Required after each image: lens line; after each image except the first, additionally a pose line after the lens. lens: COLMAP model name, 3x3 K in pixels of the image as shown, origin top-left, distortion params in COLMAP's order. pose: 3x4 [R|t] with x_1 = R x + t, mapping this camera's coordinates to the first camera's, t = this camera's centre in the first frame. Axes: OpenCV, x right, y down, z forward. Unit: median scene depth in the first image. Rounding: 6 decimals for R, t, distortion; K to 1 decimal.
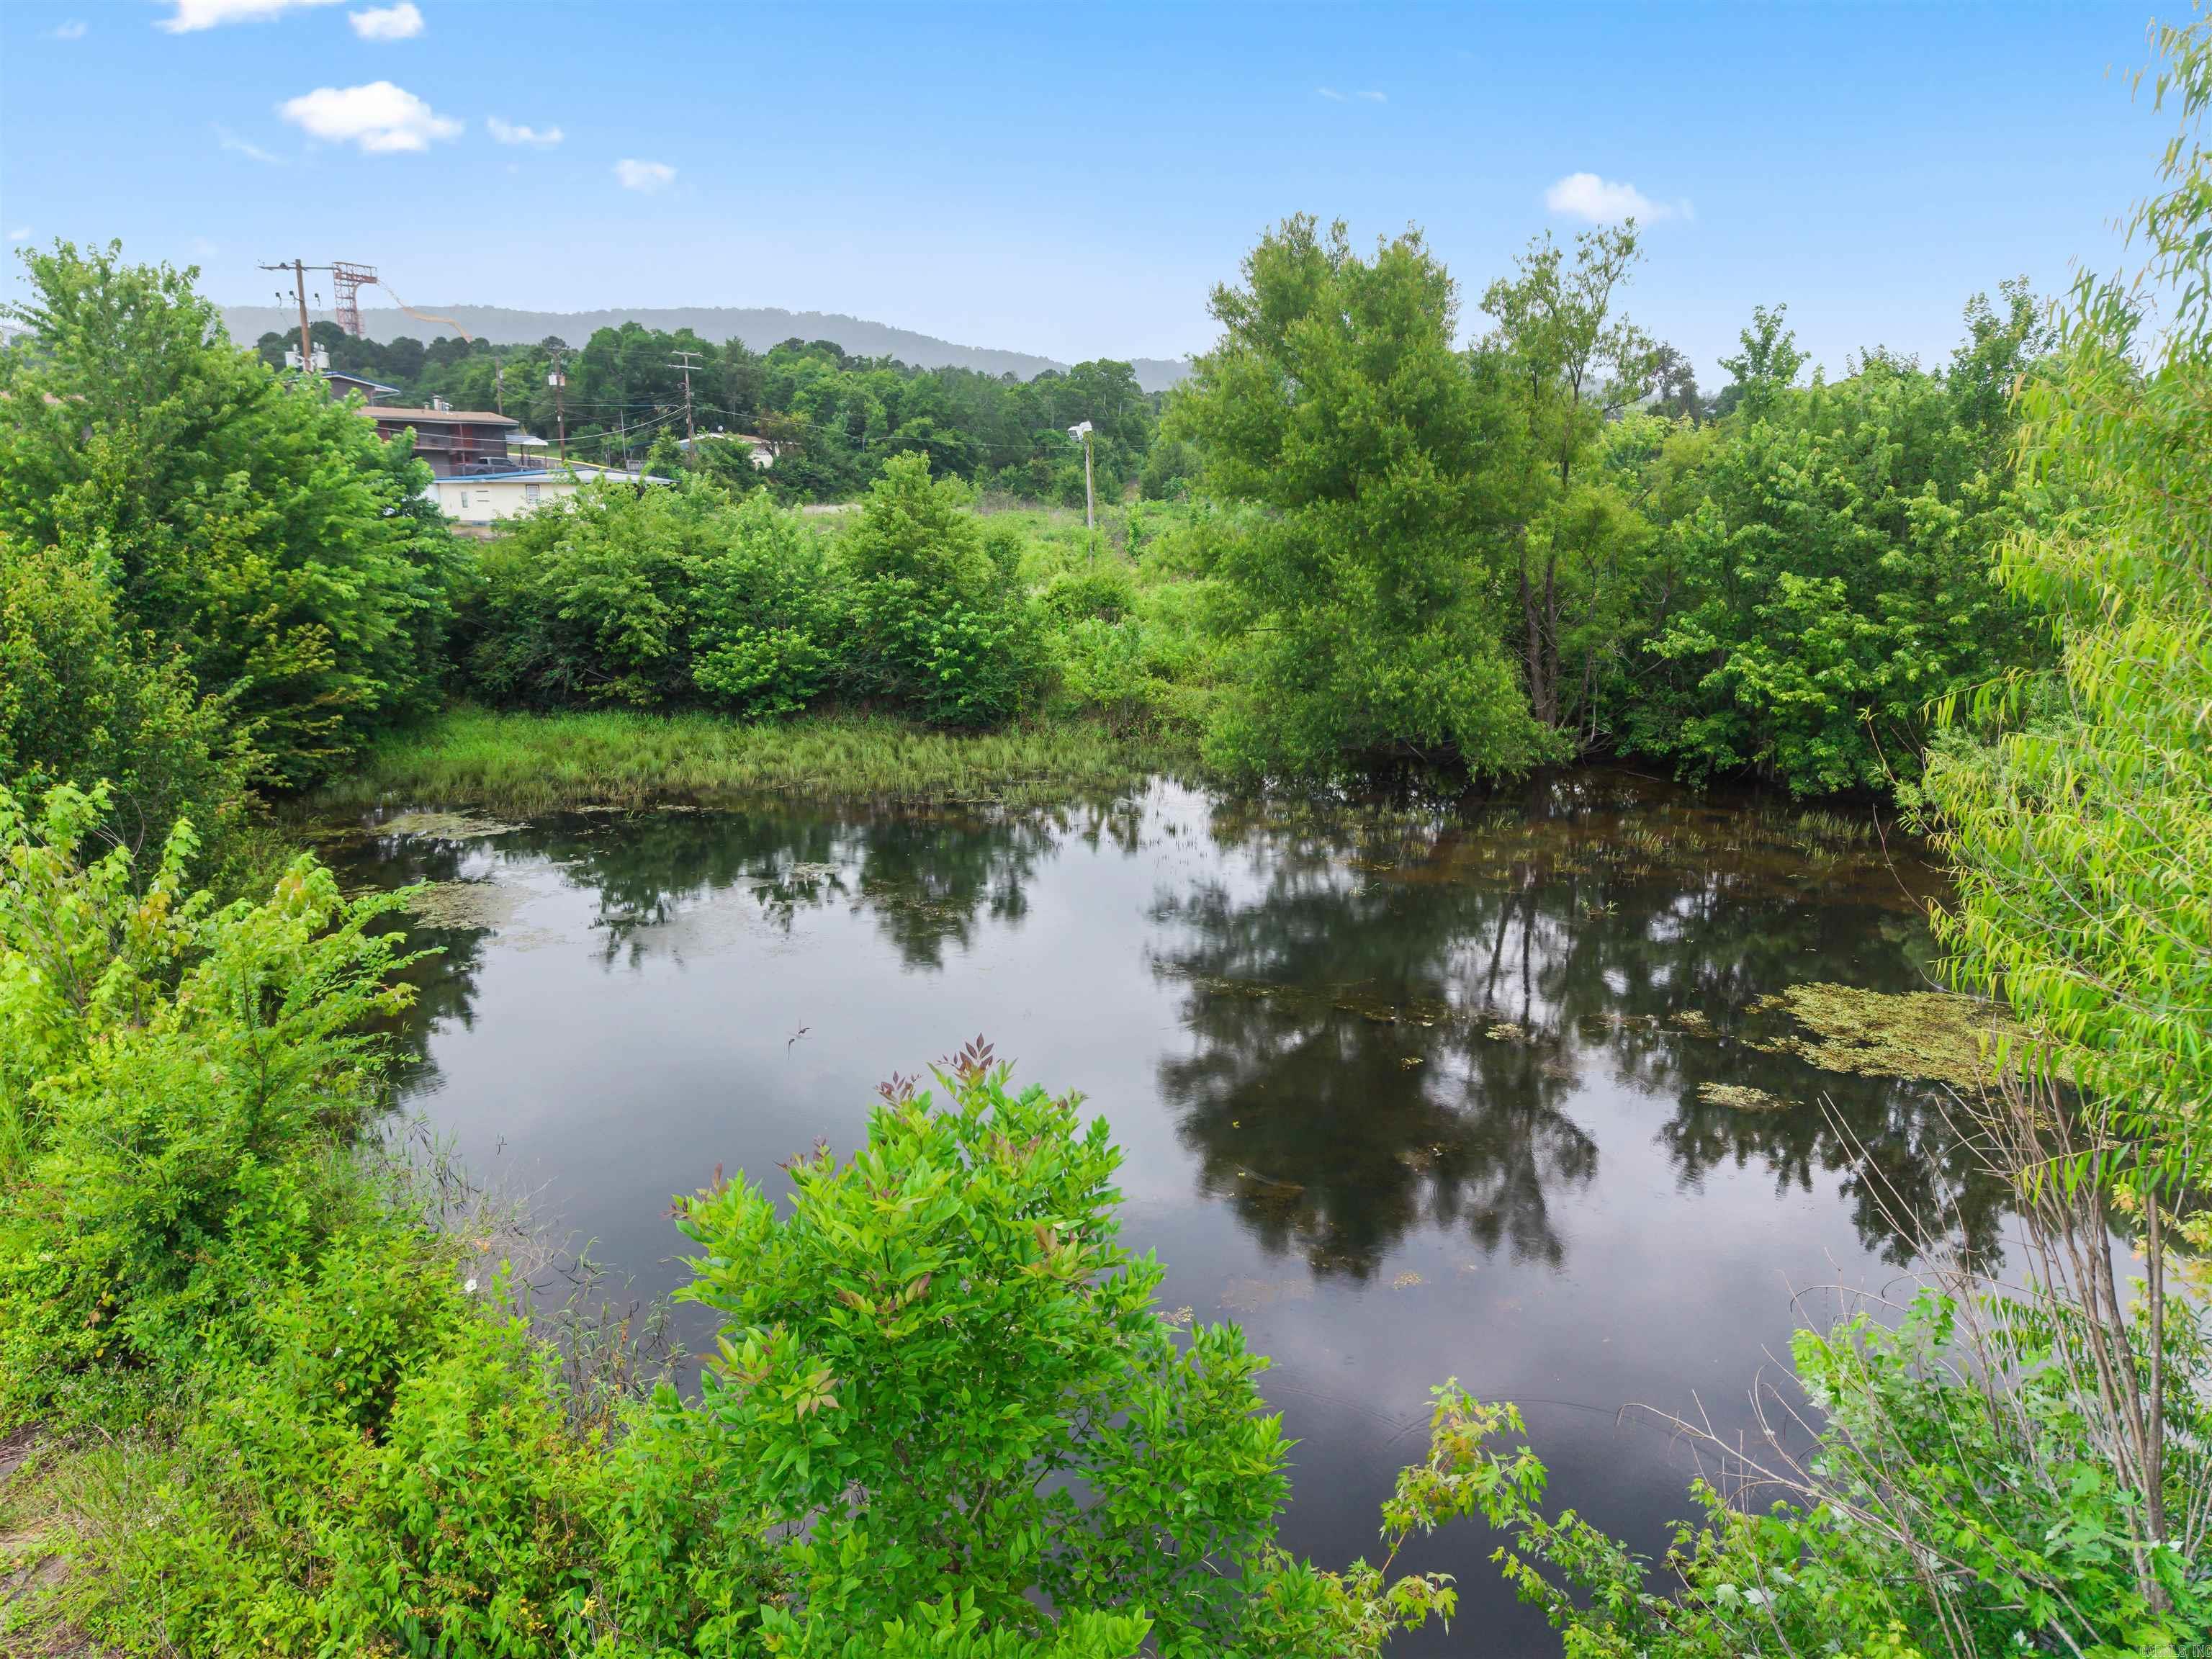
lens RADIAL K [[1483.2, 0, 1101.3], [0, 1483.2, 826.0], [0, 0, 1]] dist [0.022868, -0.018183]
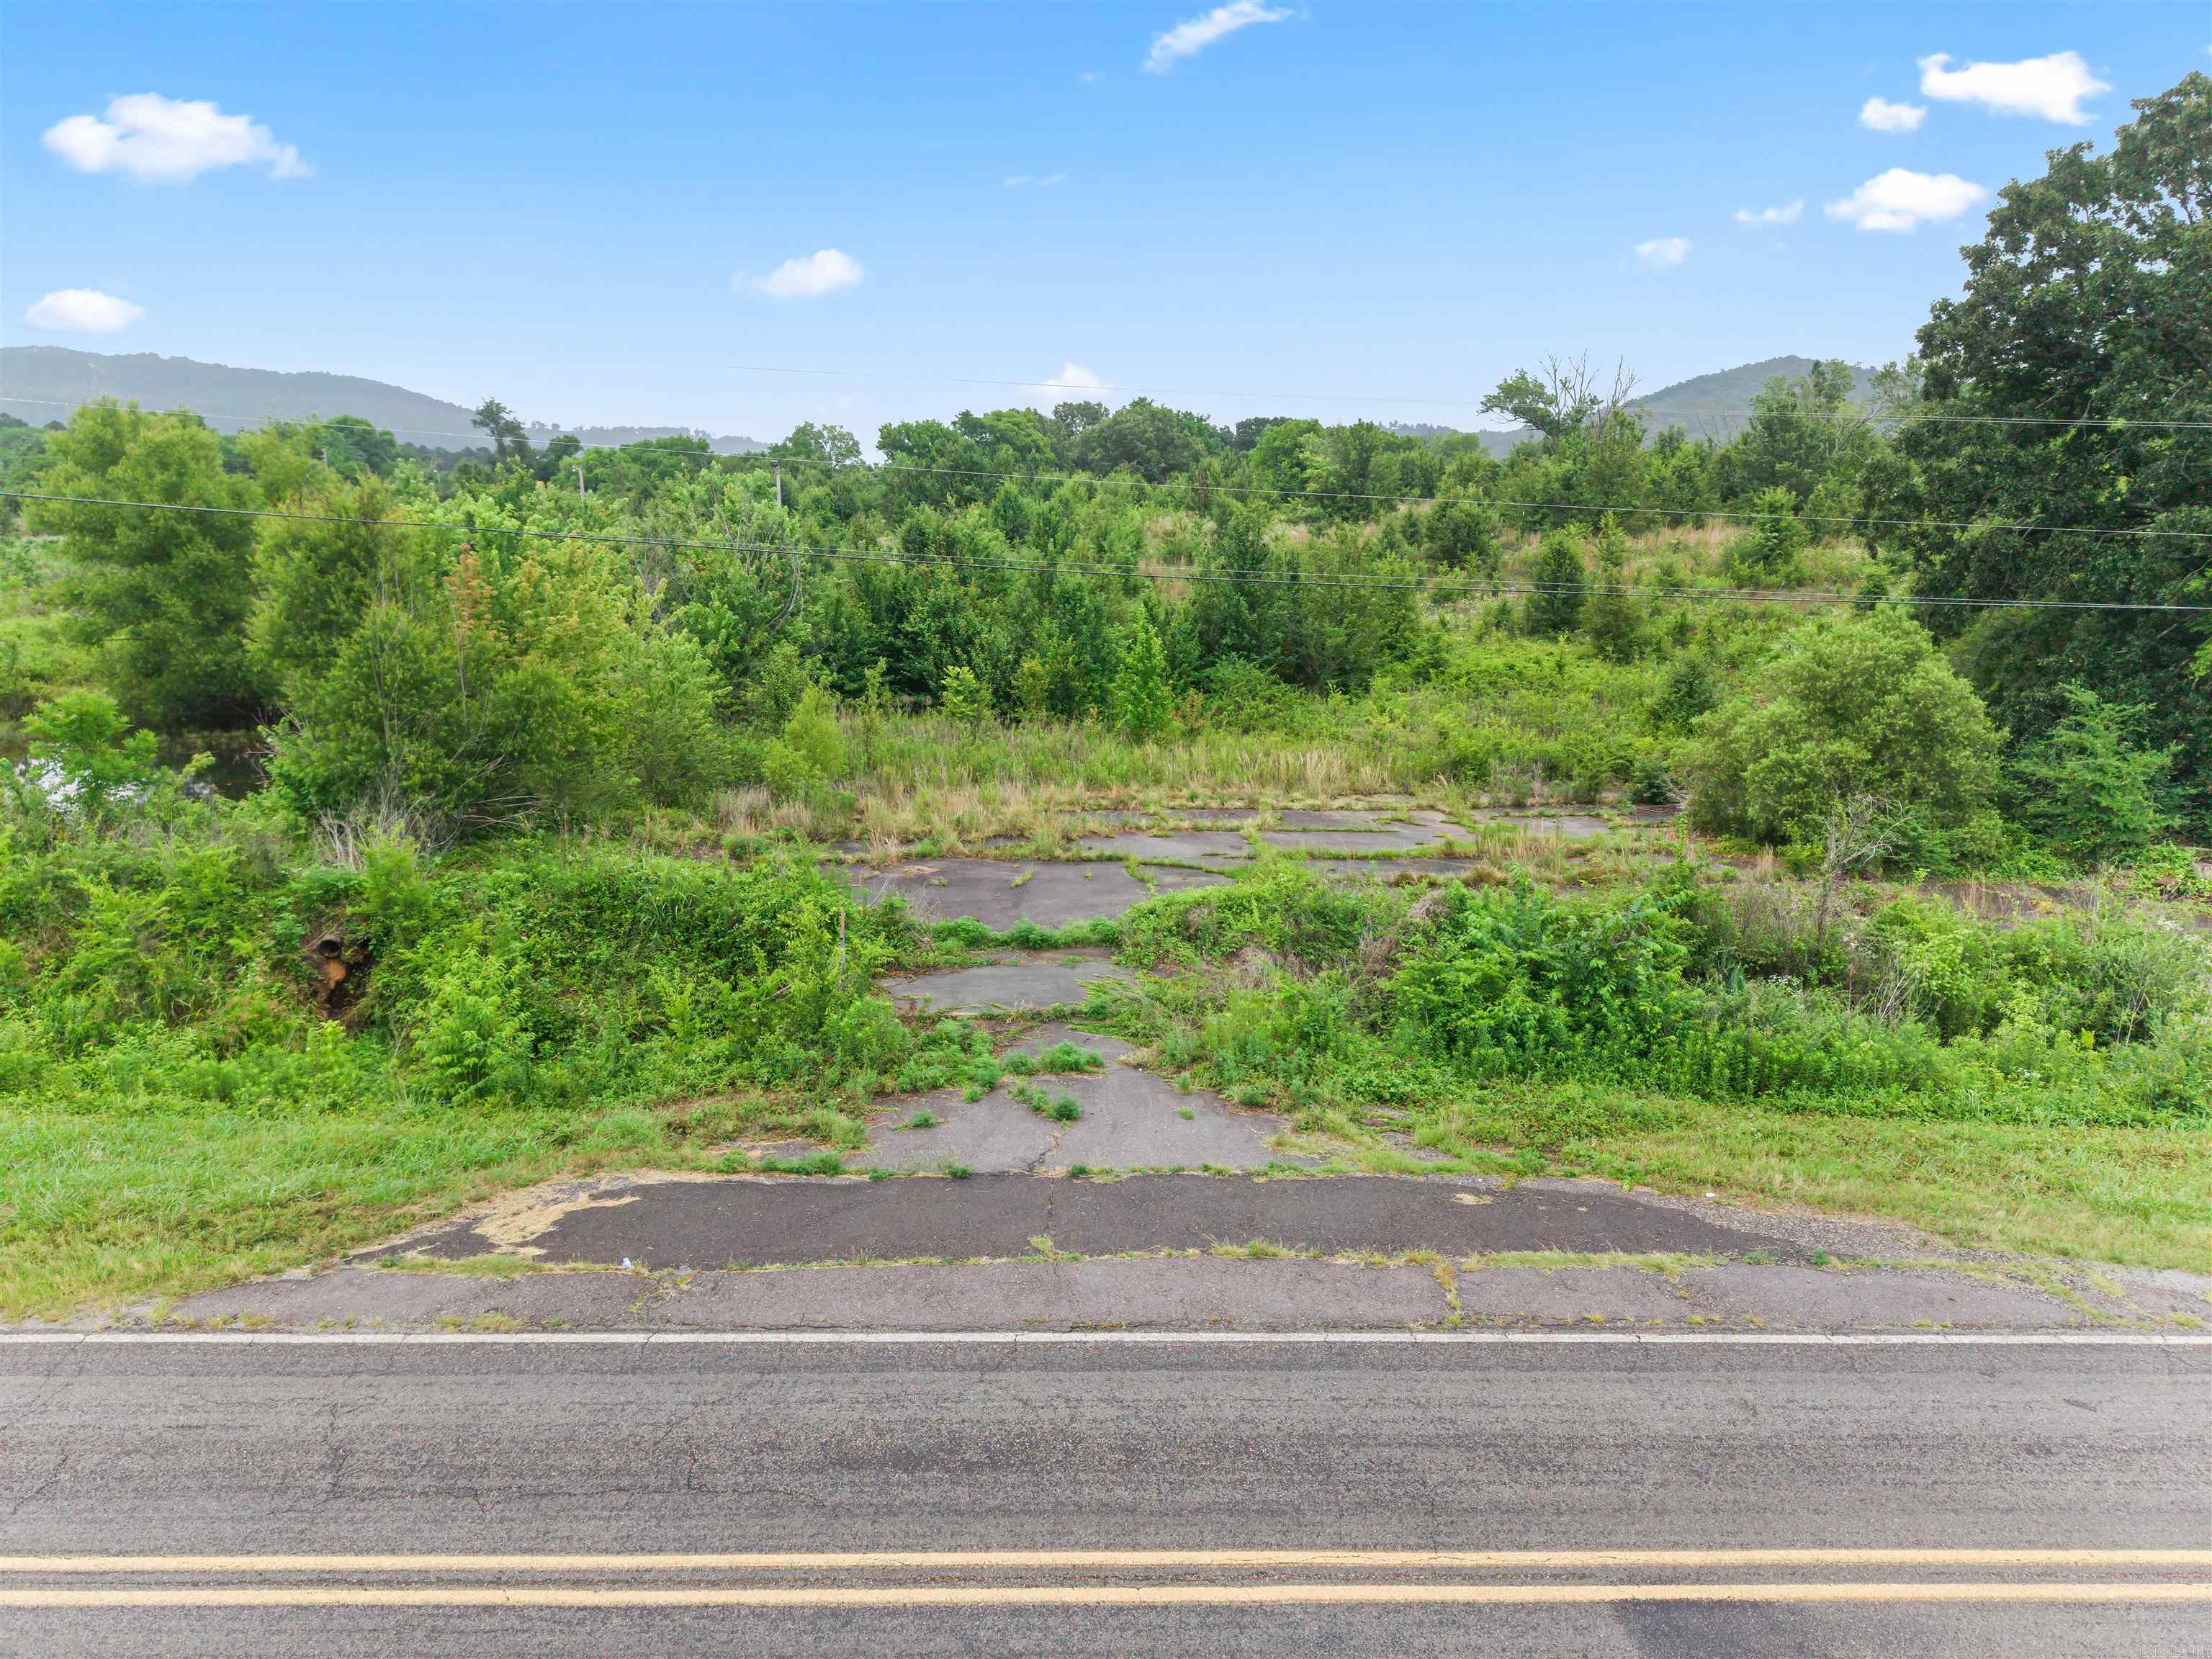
lens RADIAL K [[1483.2, 0, 1097.7], [0, 1483.2, 838.9], [0, 0, 1]] dist [0.022868, -0.018183]
pose [[0.765975, -0.126161, 0.630369, -0.151259], [0.134531, 0.990301, 0.034725, 0.202930], [-0.628636, 0.058206, 0.775518, -1.103858]]
